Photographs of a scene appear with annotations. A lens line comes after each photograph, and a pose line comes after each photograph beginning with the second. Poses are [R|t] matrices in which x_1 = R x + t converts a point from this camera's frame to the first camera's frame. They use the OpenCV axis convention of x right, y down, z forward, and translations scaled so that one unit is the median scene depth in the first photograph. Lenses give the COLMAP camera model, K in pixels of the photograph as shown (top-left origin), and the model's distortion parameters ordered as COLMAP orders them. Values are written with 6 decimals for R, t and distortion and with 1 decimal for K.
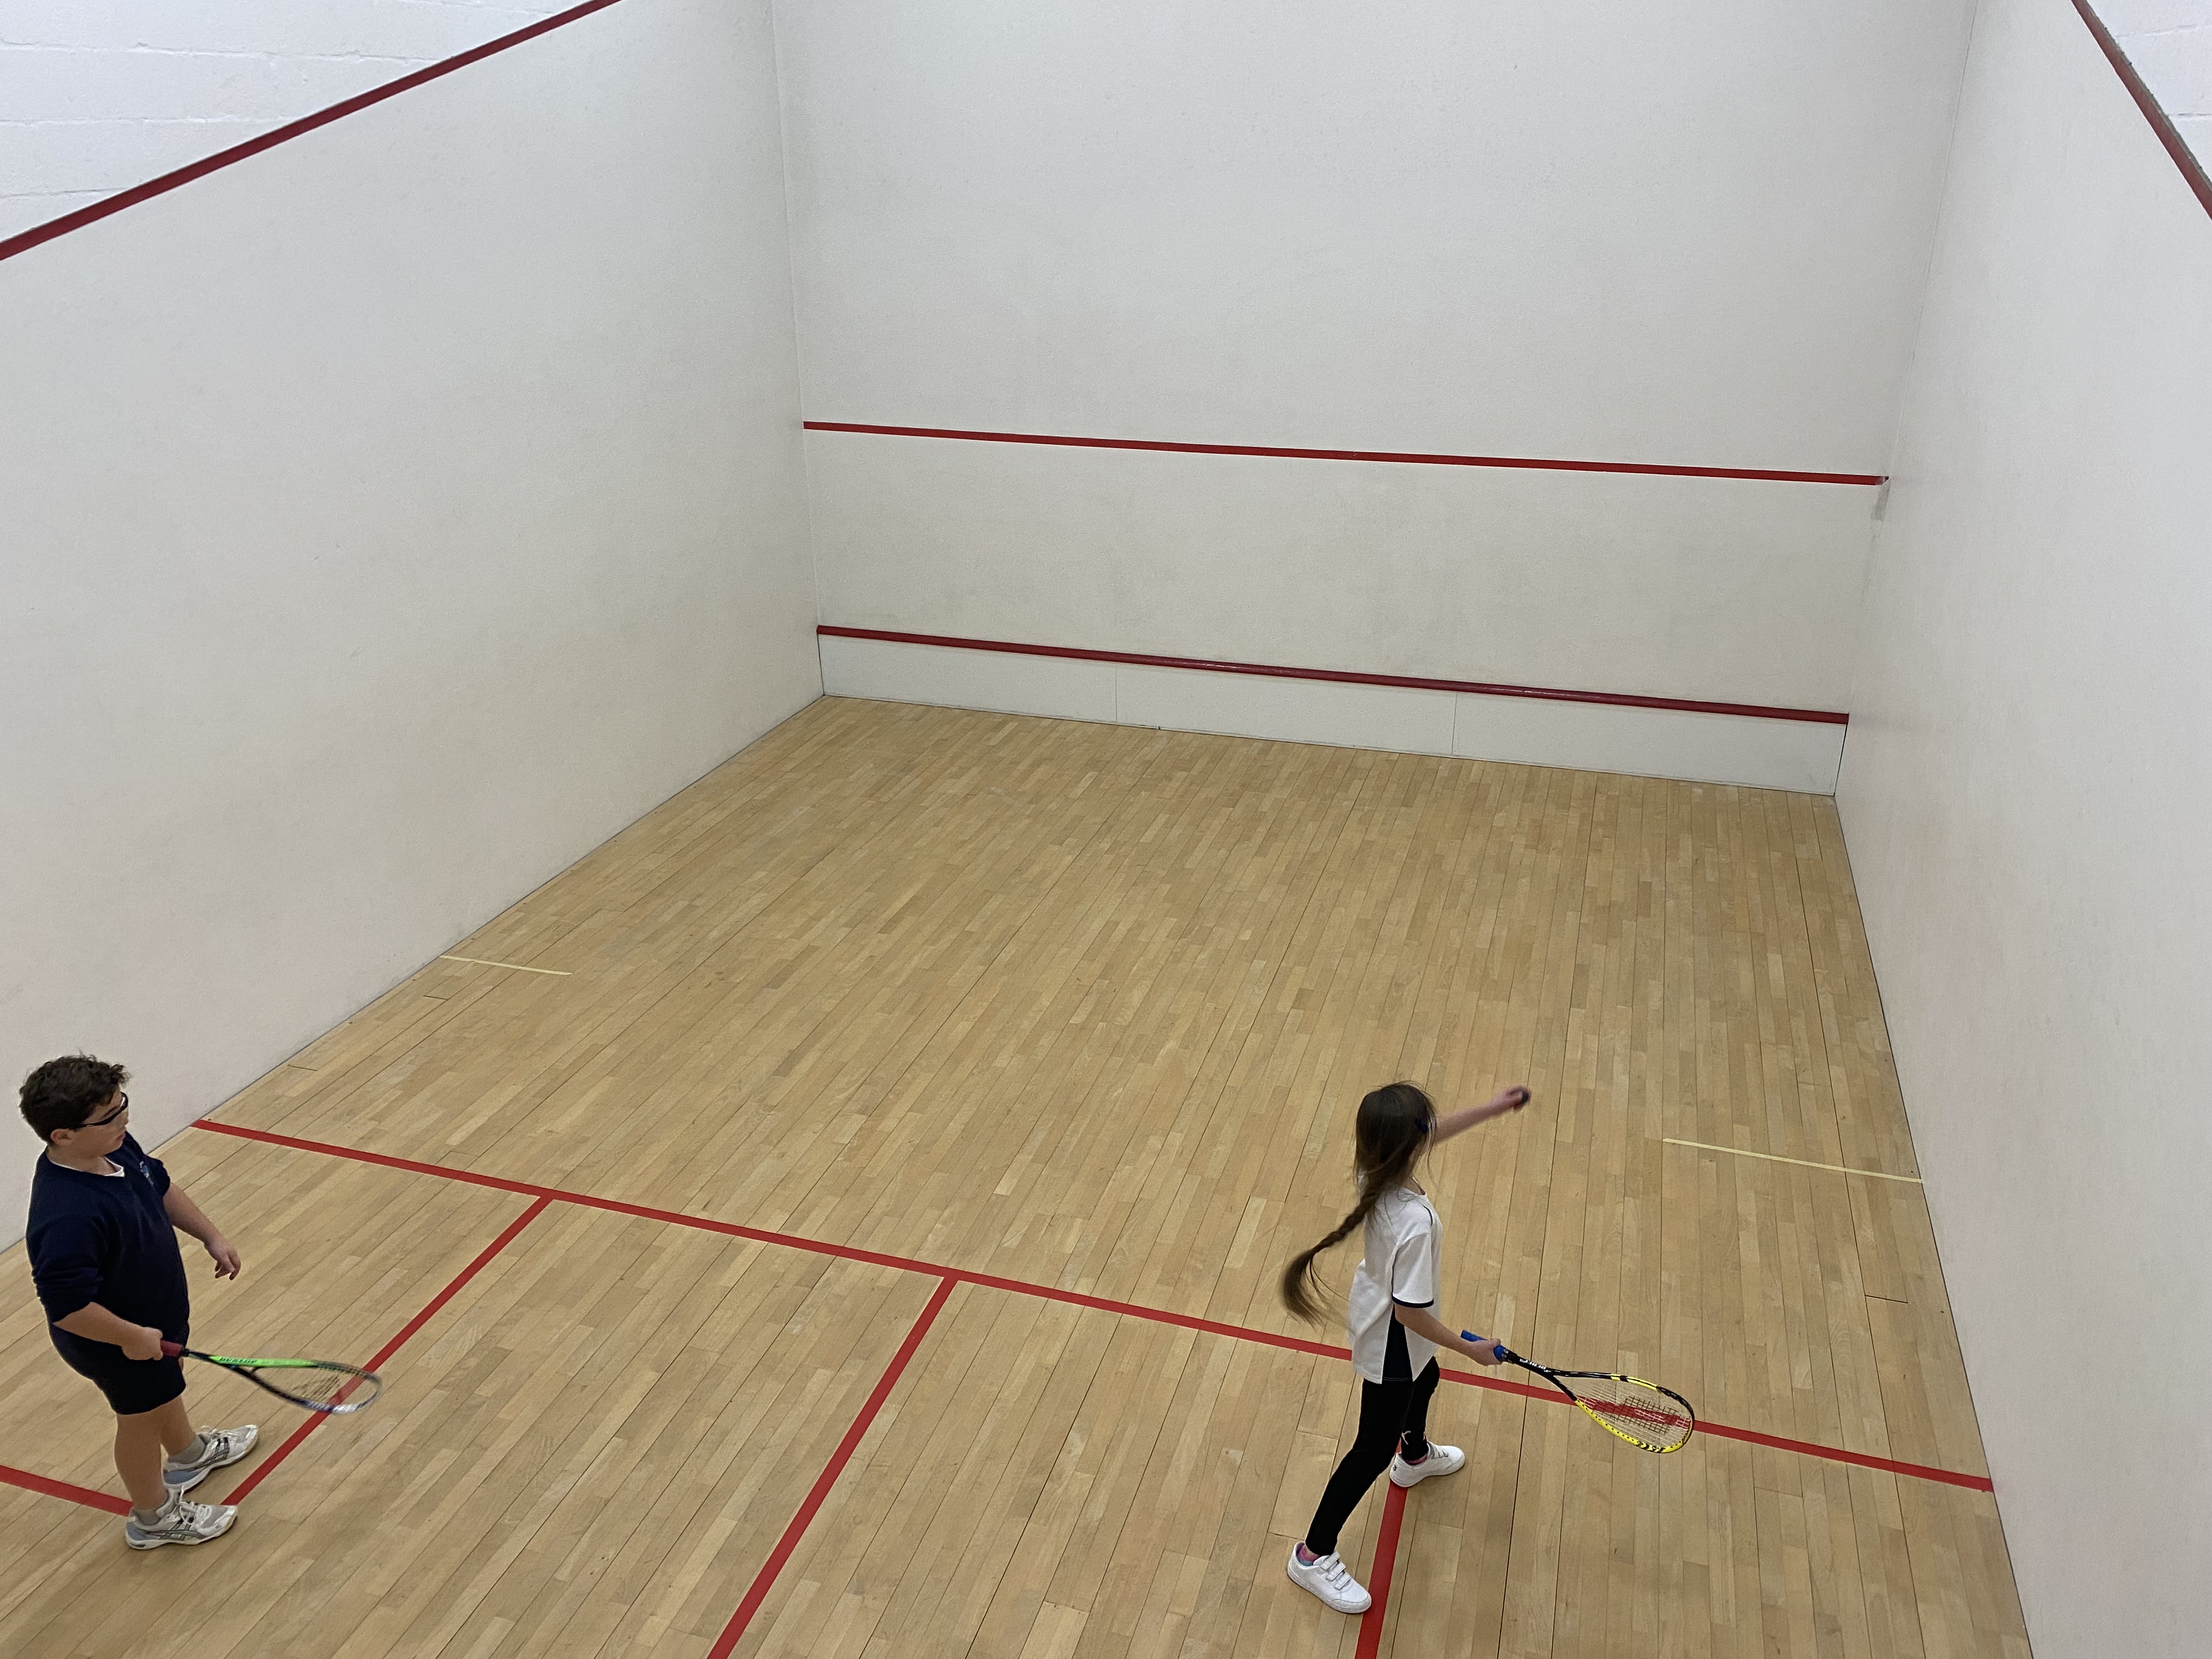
lens RADIAL K [[1666.5, 0, 1106.0], [0, 1666.5, 829.5], [0, 0, 1]] dist [0.061975, 0.001091]
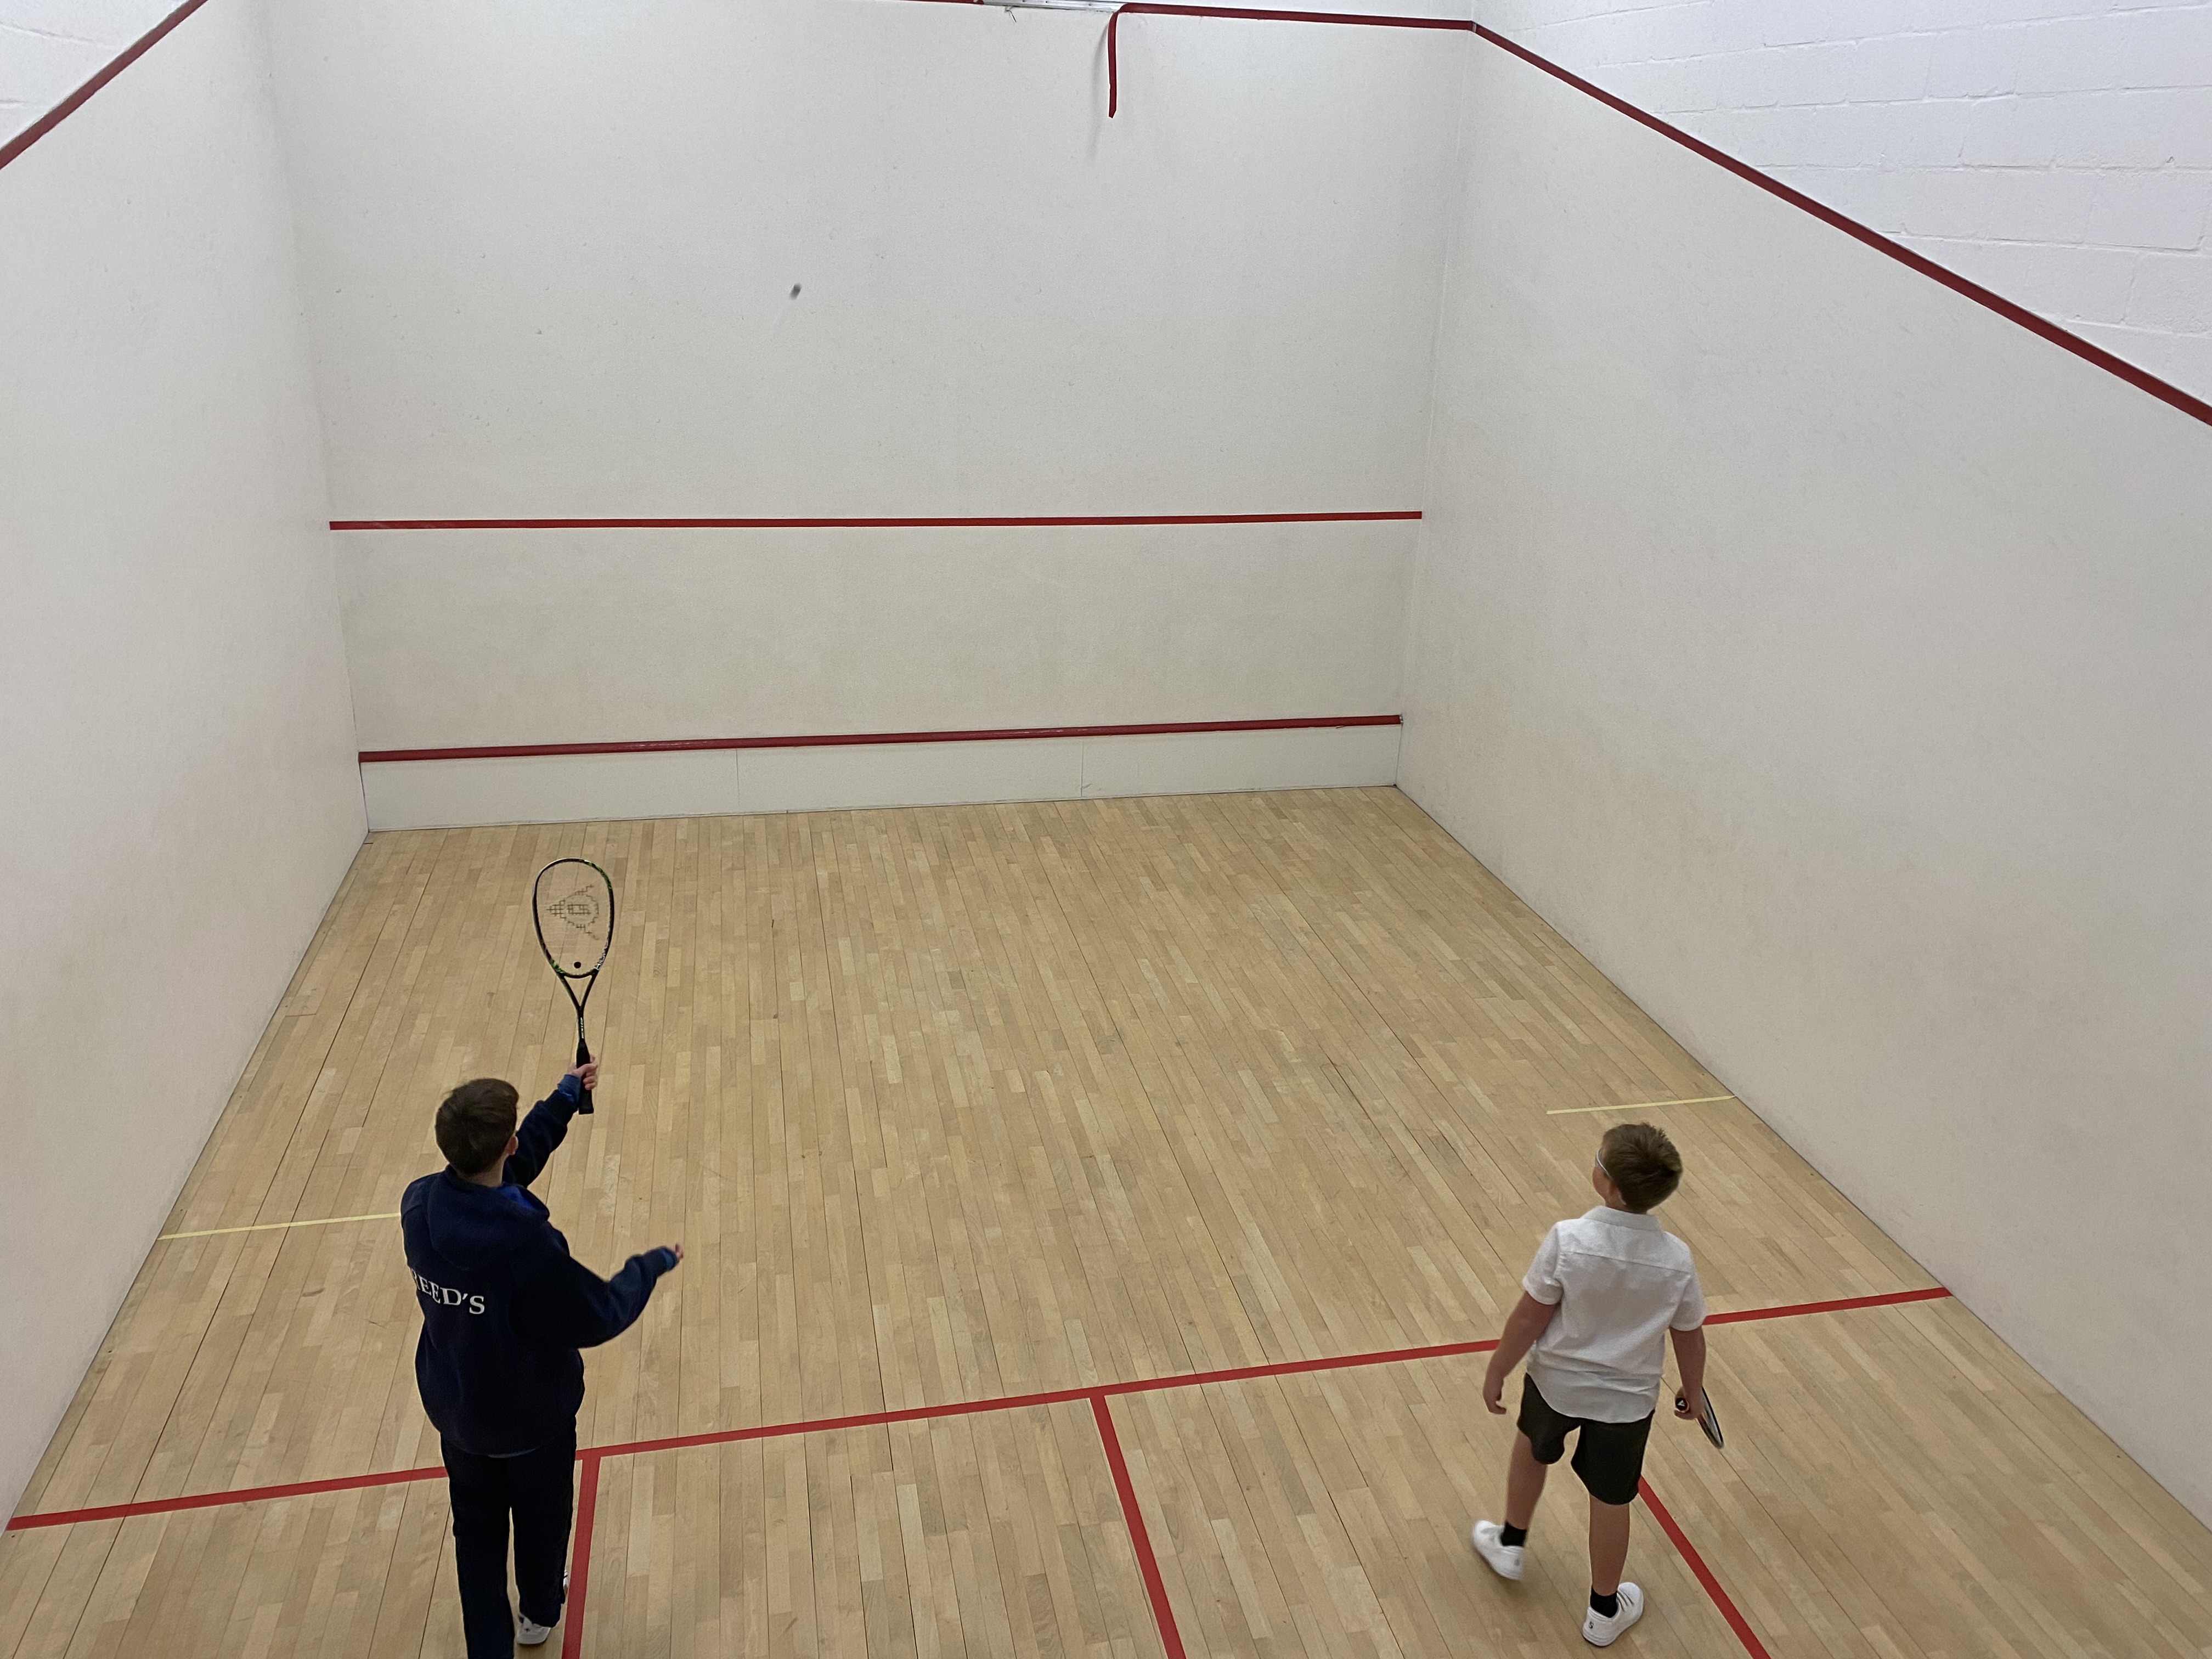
lens RADIAL K [[1666.5, 0, 1106.0], [0, 1666.5, 829.5], [0, 0, 1]] dist [0.061975, 0.001091]
pose [[0.866859, -0.150765, 0.475211, -0.257002], [0.161498, 0.986701, 0.018442, -0.037501], [-0.471671, 0.060759, 0.879679, 0.063996]]
